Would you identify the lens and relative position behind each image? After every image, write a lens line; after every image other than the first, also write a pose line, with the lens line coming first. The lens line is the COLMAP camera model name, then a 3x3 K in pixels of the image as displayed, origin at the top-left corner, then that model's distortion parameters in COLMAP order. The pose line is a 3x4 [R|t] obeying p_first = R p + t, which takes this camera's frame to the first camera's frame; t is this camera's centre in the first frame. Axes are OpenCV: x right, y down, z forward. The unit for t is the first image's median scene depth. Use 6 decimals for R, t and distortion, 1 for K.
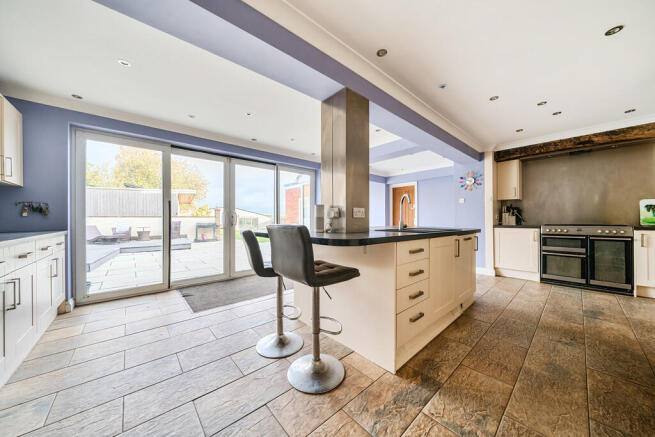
lens RADIAL K [[224.8, 0, 323.6], [0, 224.8, 218.1], [0, 0, 1]] dist [-0.001259, -0.000040]
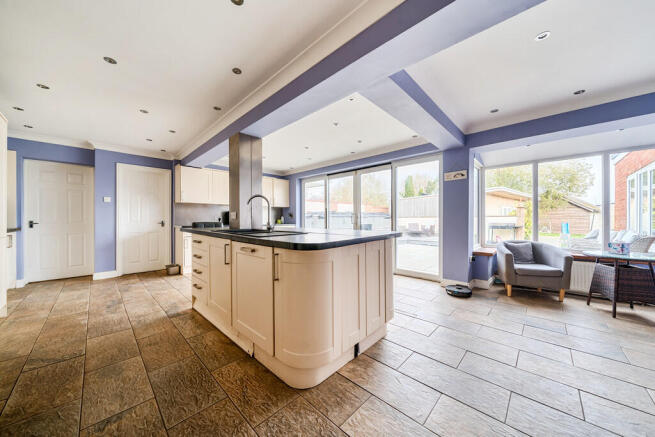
lens RADIAL K [[224.8, 0, 329.2], [0, 224.8, 219.3], [0, 0, 1]] dist [-0.001259, -0.000040]
pose [[0.083617, 0.003225, -0.996493, 1.354123], [0.005074, 0.999980, 0.003662, -0.001418], [0.996485, -0.005362, 0.083599, 1.206675]]
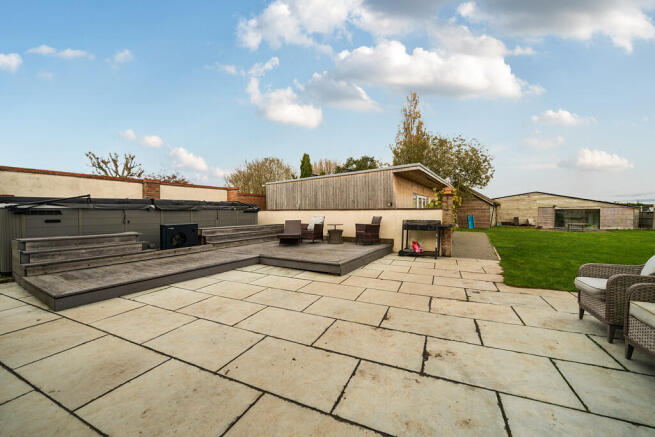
lens RADIAL K [[235.0, 0, 322.7], [0, 235.0, 216.7], [0, 0, 1]] dist [-0.014553, -0.000212]
pose [[0.370459, 0.018583, -0.928663, -0.496358], [0.006094, 0.999730, 0.022436, -0.000252], [0.928829, -0.013971, 0.370246, 2.745407]]
